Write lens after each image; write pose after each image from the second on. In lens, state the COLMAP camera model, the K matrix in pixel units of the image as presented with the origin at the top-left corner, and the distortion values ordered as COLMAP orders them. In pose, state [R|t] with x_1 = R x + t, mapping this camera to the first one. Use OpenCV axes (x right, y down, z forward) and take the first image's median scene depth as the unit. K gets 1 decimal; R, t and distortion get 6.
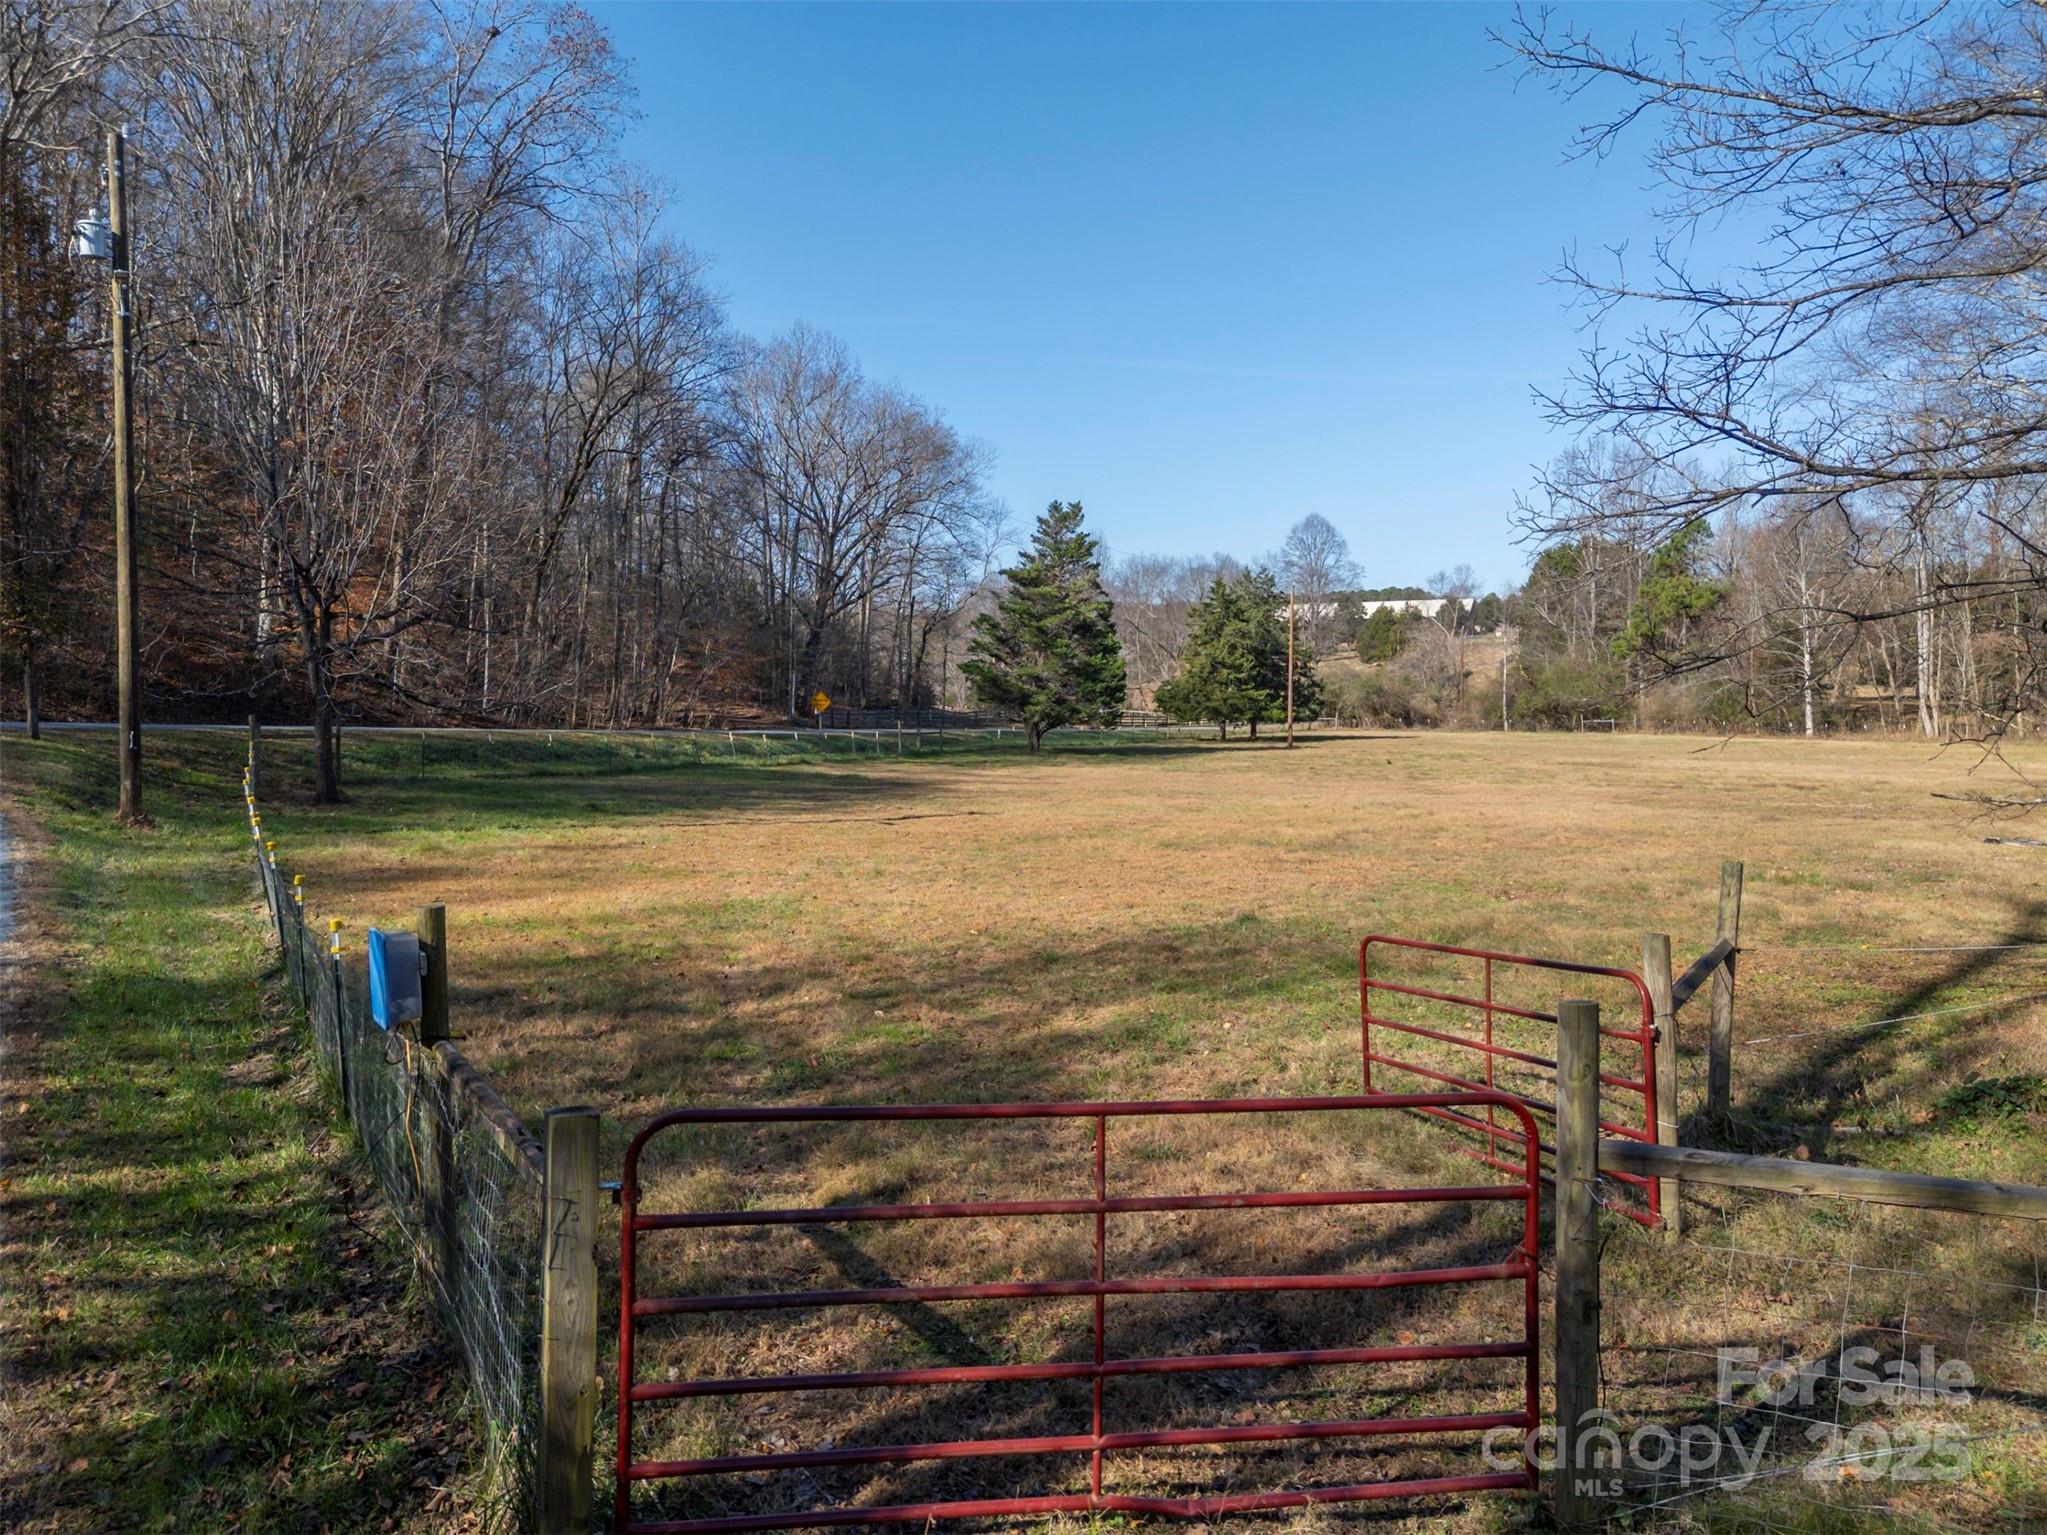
lens RADIAL K [[1491.6, 0, 1017.8], [0, 1491.6, 765.9], [0, 0, 1]] dist [0.097339, -0.114578]
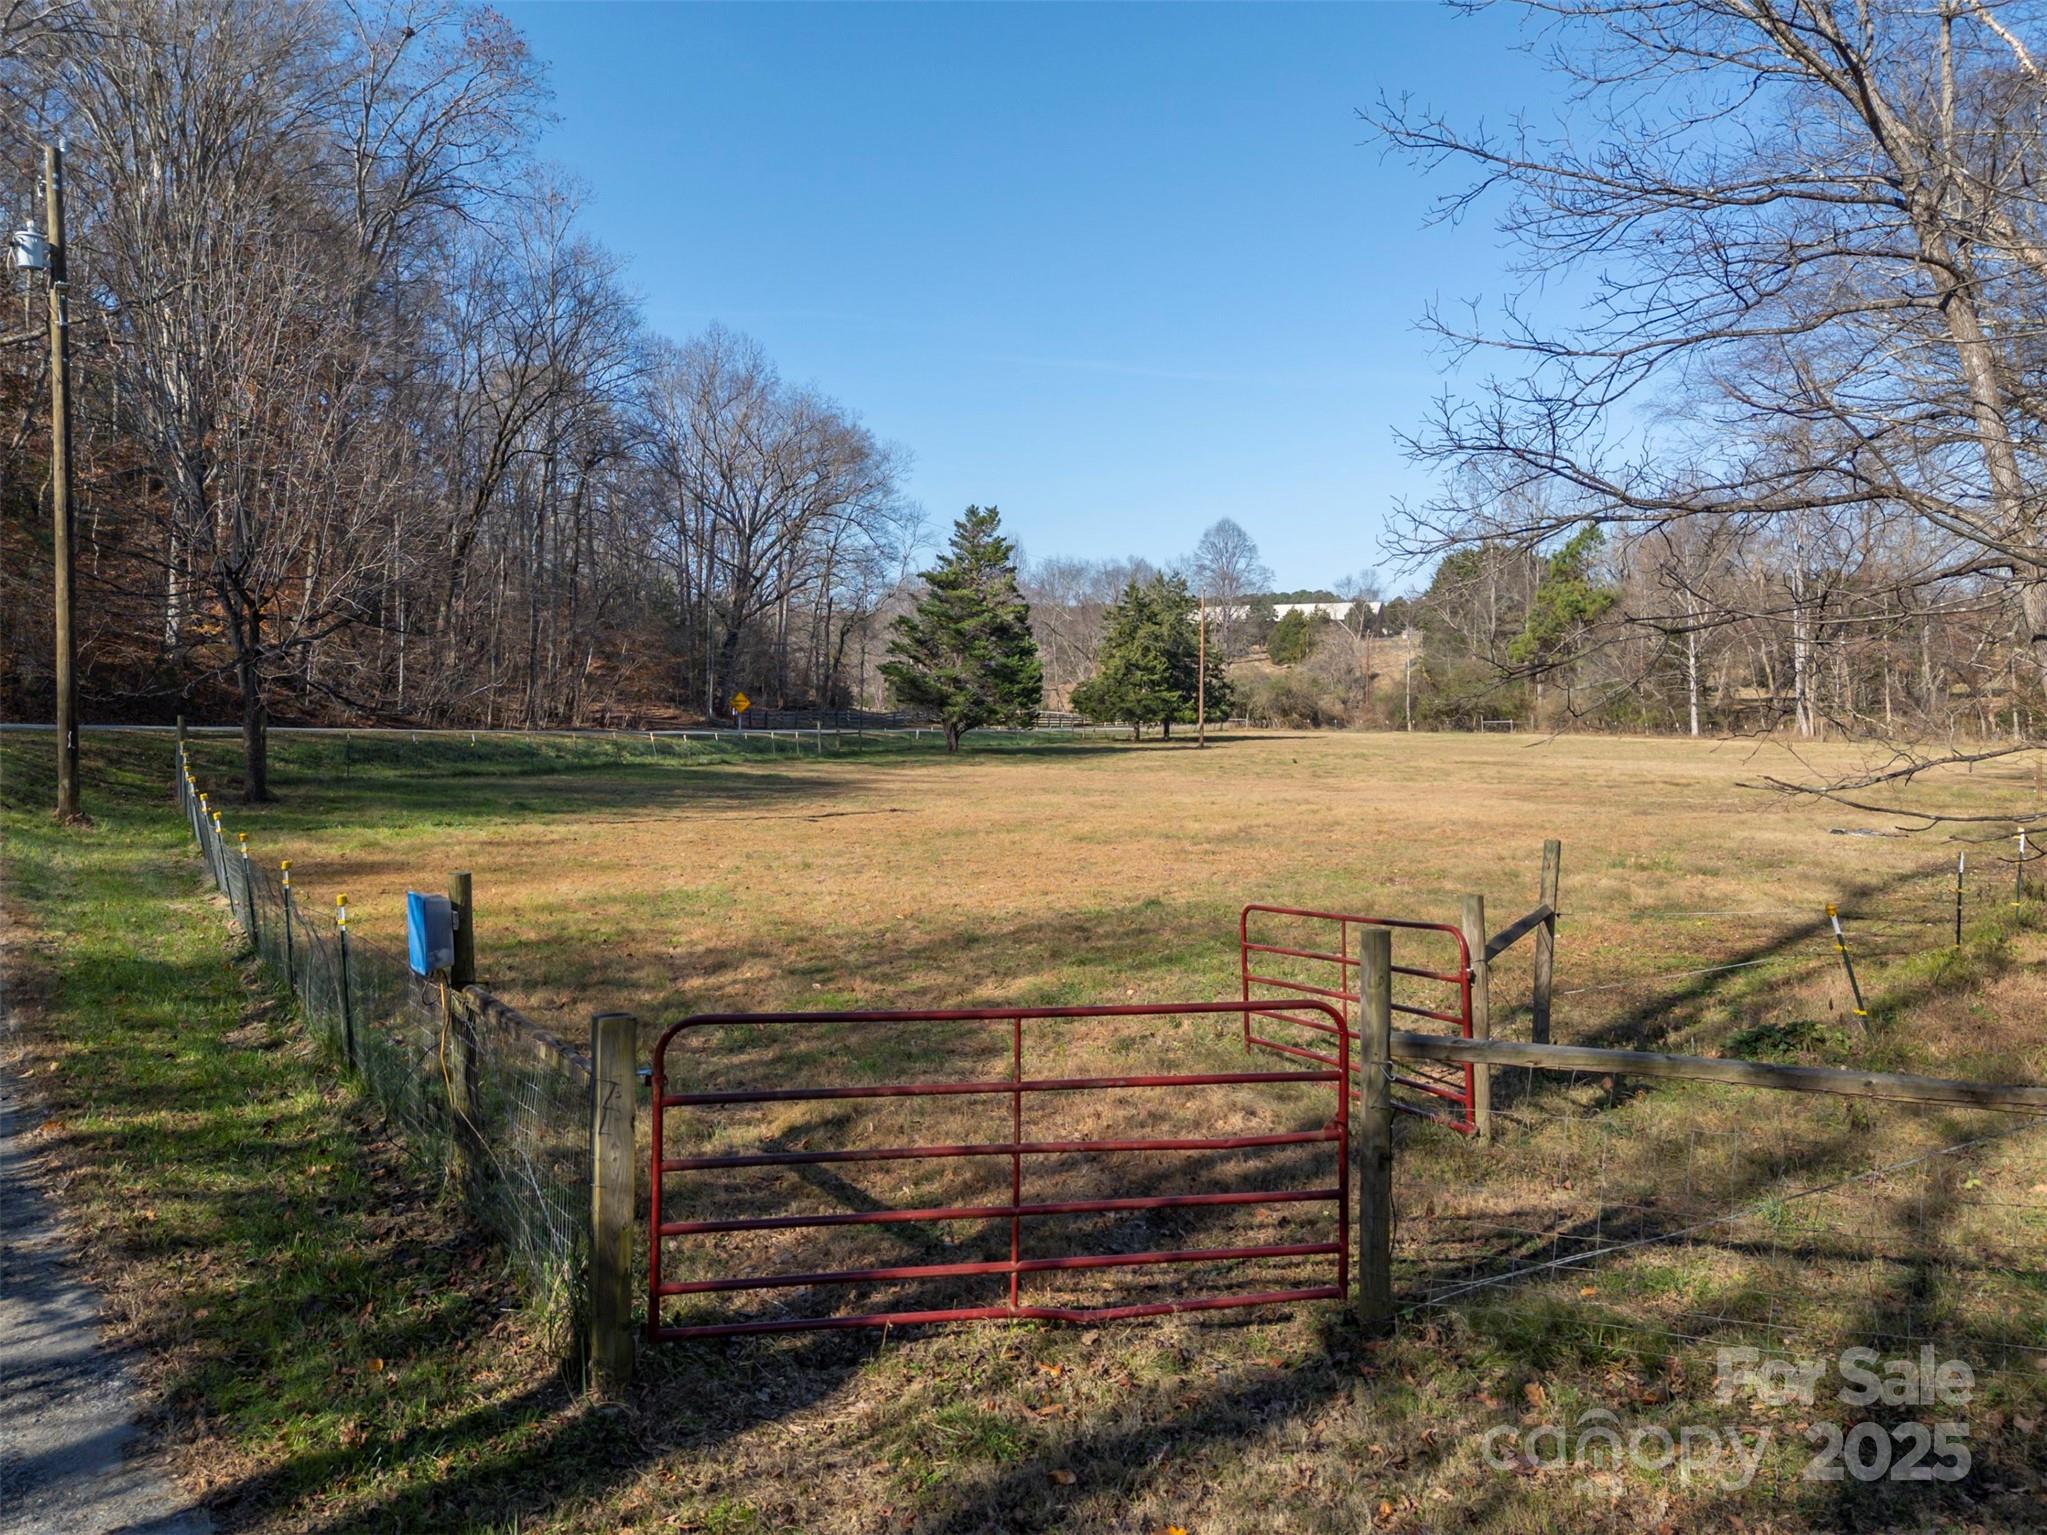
lens RADIAL K [[1491.6, 0, 1017.8], [0, 1491.6, 765.9], [0, 0, 1]] dist [0.097339, -0.114578]
pose [[0.998453, -0.001881, 0.055562, -0.002681], [0.001914, 0.999998, -0.000539, 0.001984], [-0.055561, 0.000644, 0.998455, -0.049257]]
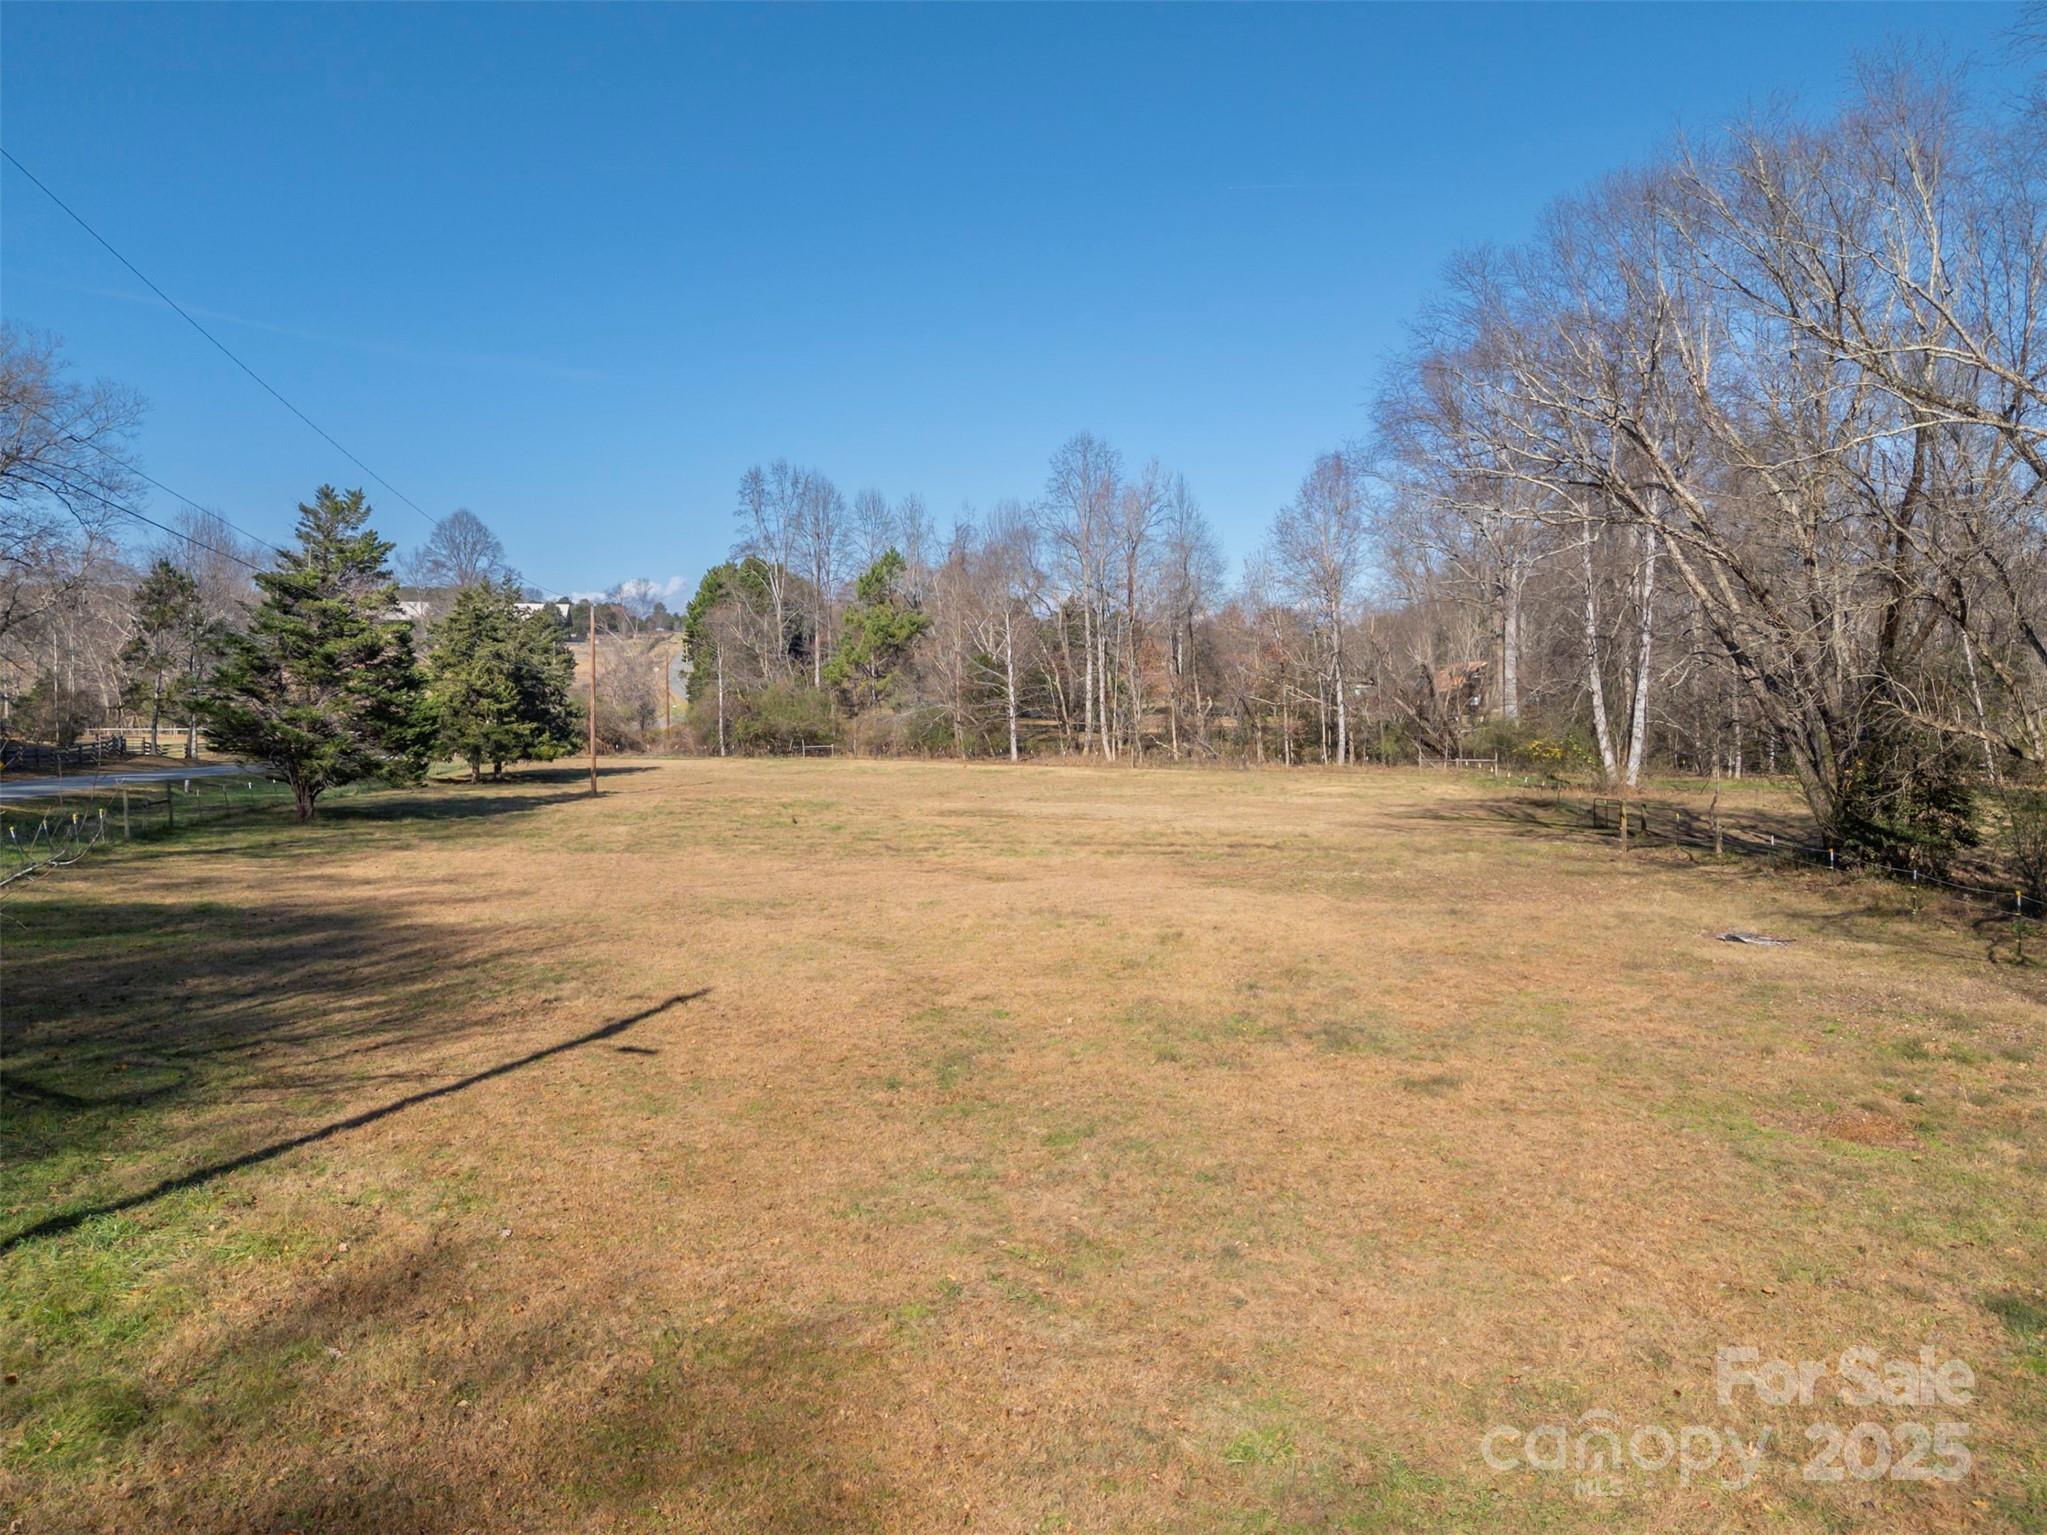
lens RADIAL K [[1491.6, 0, 1017.8], [0, 1491.6, 765.9], [0, 0, 1]] dist [0.097339, -0.114578]
pose [[0.810453, -0.022920, 0.585355, -0.393398], [0.022767, 0.999712, 0.007622, -0.092699], [-0.585361, 0.007150, 0.810741, 0.488246]]
